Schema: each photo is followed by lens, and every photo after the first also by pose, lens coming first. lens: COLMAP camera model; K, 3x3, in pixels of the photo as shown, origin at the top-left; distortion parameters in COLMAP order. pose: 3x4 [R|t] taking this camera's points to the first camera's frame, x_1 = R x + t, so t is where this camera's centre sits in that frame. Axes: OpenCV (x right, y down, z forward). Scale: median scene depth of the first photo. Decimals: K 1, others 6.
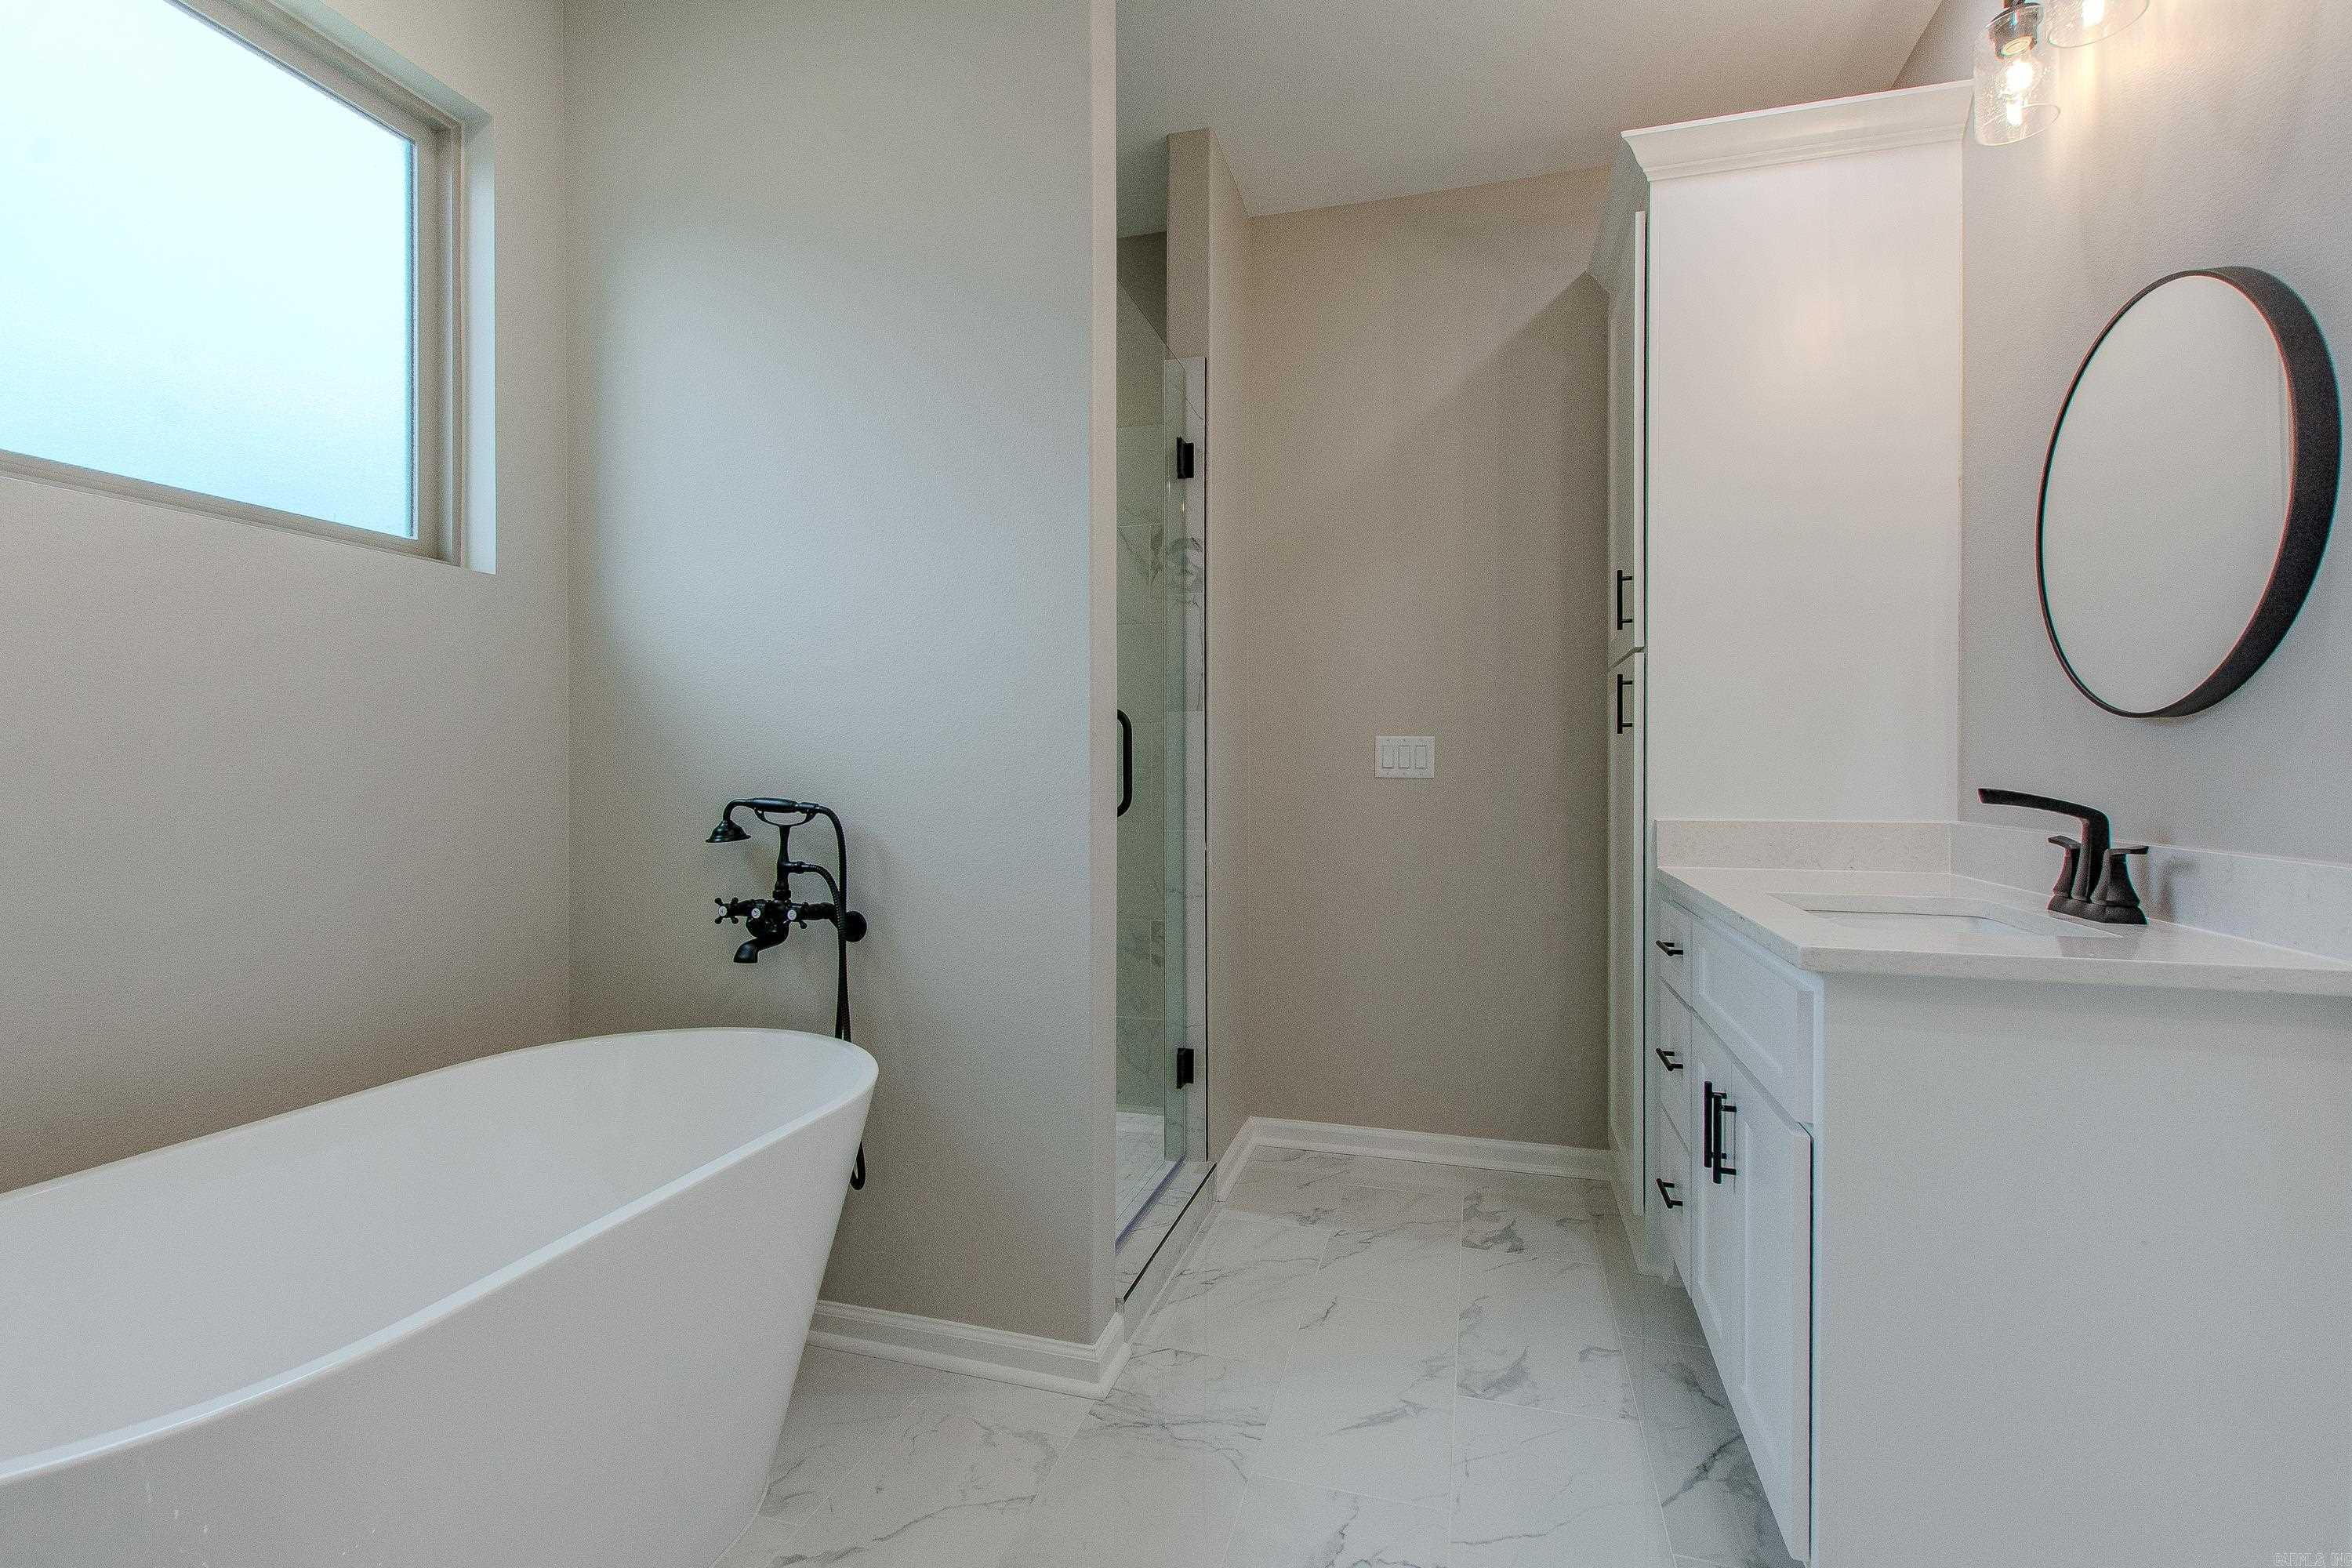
lens RADIAL K [[1021.6, 0, 1185.4], [0, 1021.6, 778.3], [0, 0, 1]] dist [0.002947, -0.001699]
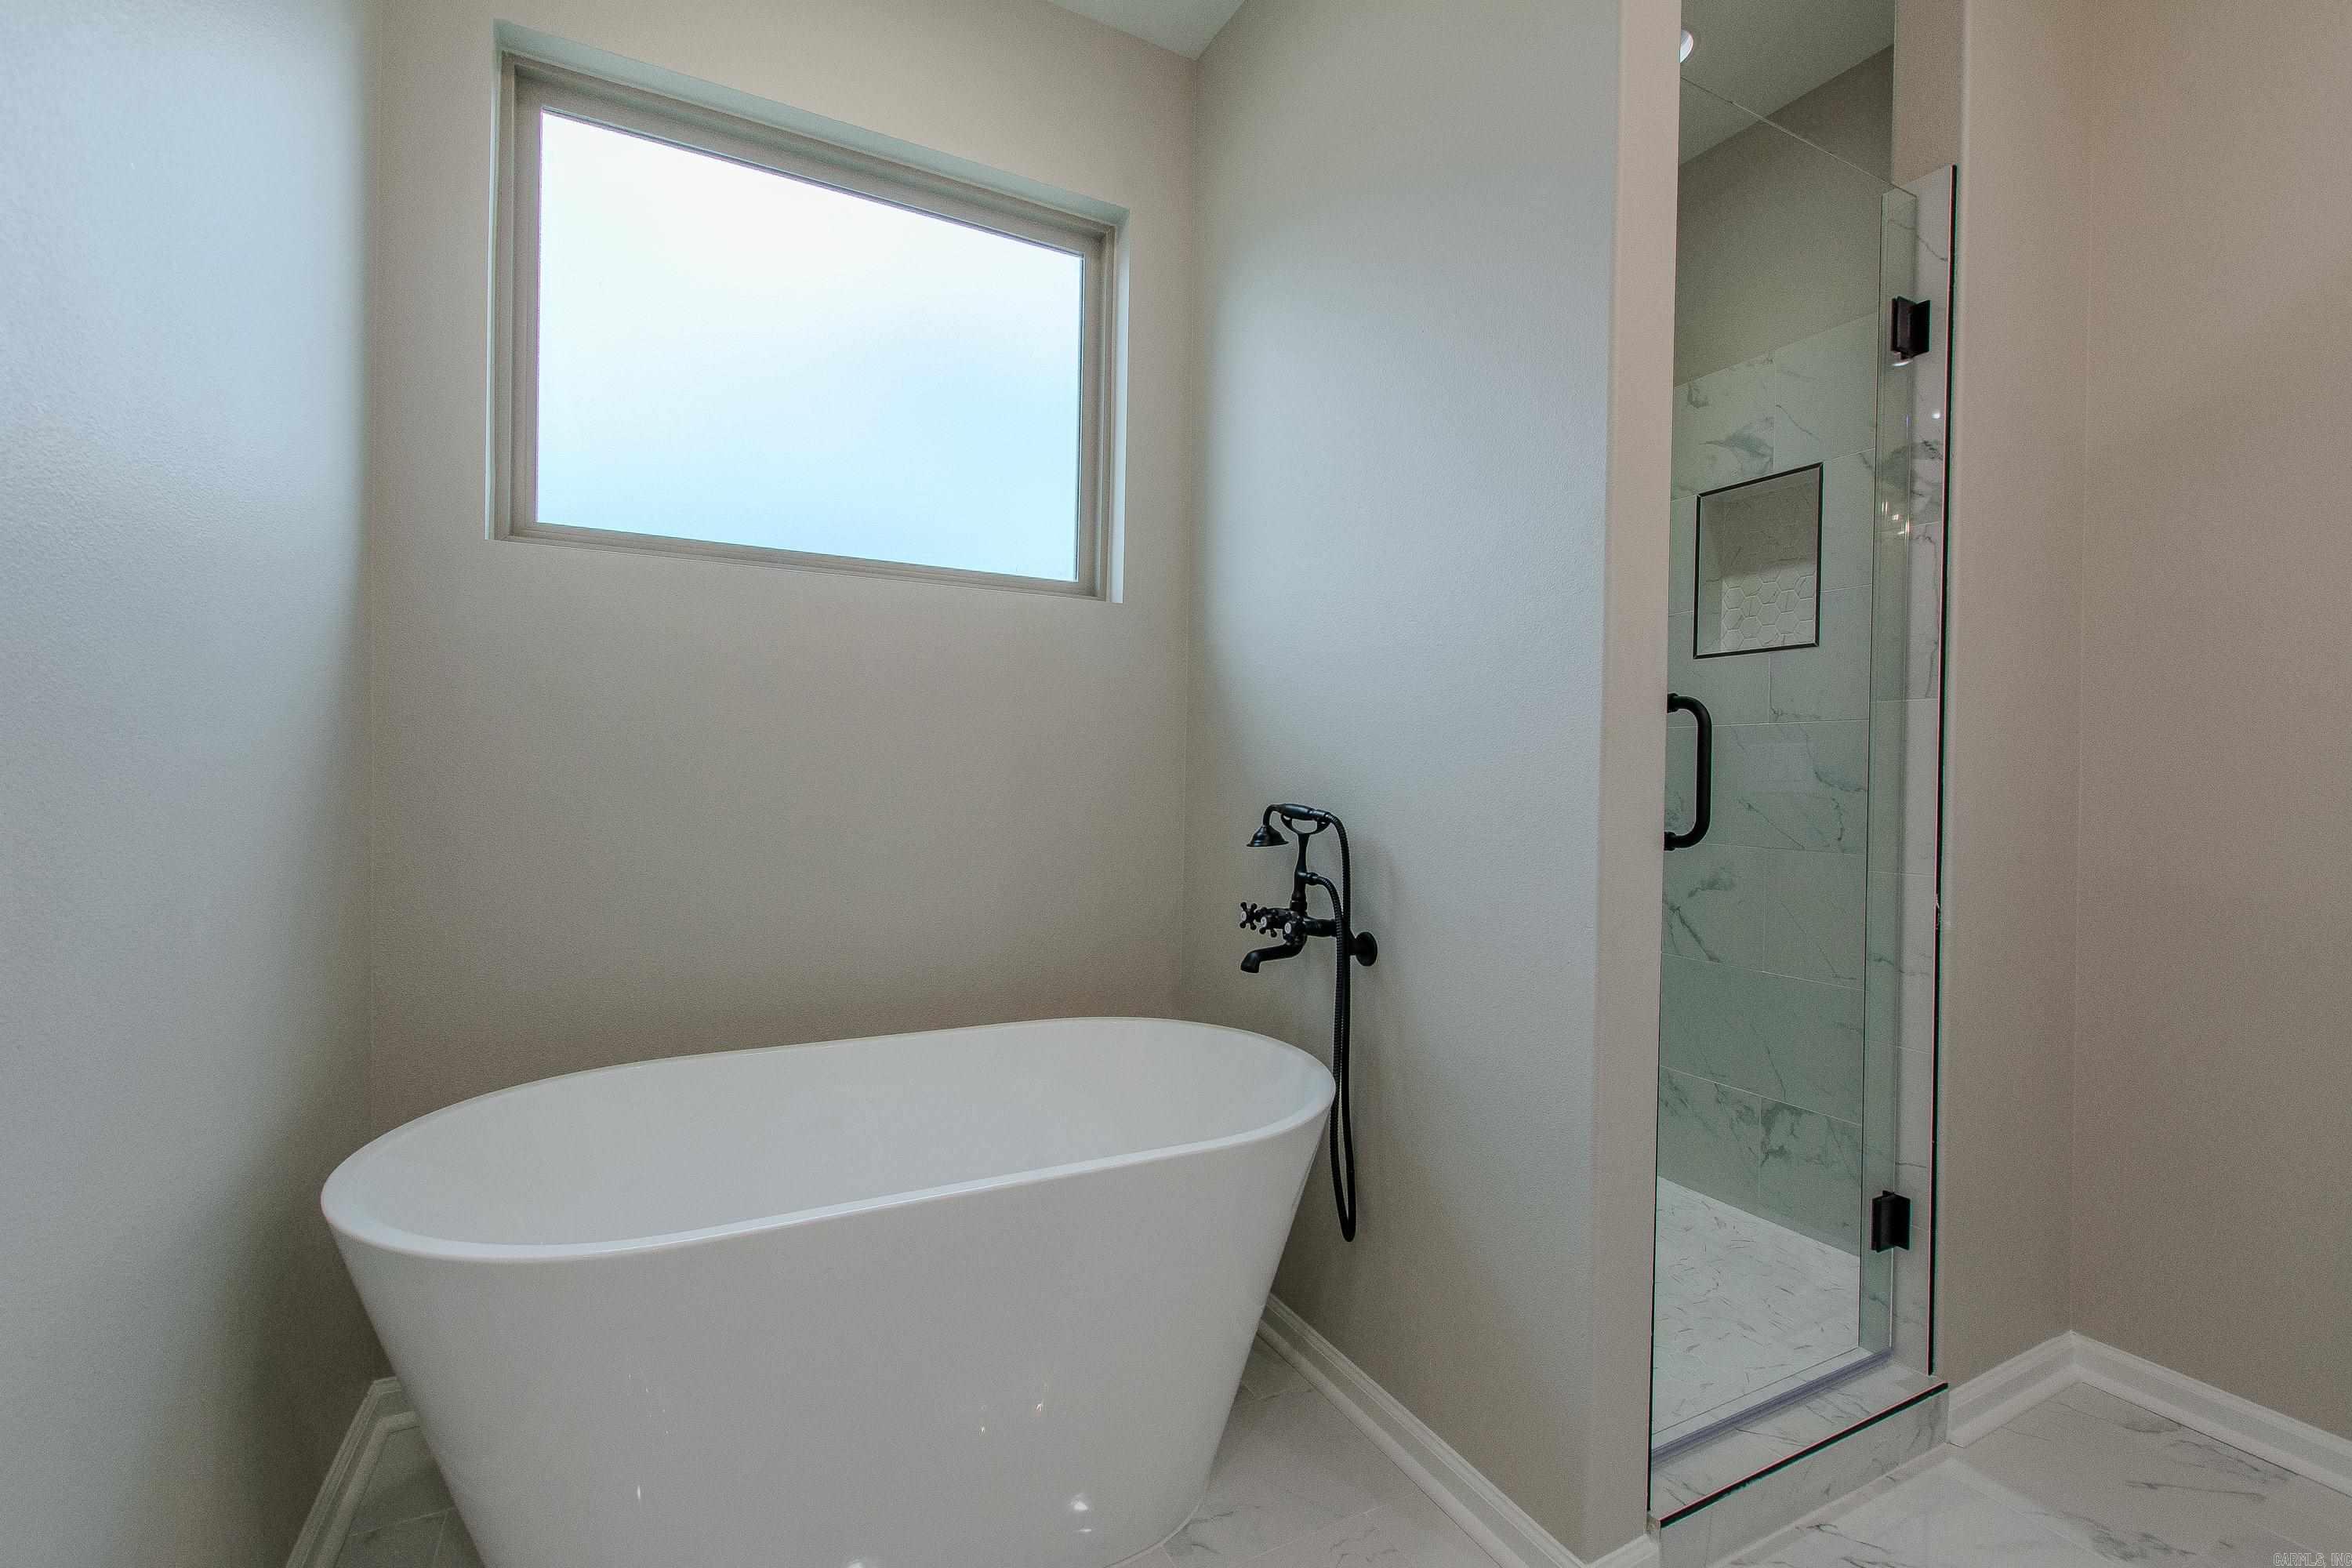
lens RADIAL K [[1021.6, 0, 1180.2], [0, 1021.6, 777.4], [0, 0, 1]] dist [0.002947, -0.001699]
pose [[0.697504, 0.014639, -0.716431, 0.203498], [-0.021072, 0.999778, -0.000087, -0.003769], [0.716271, 0.015157, 0.697658, 0.242865]]
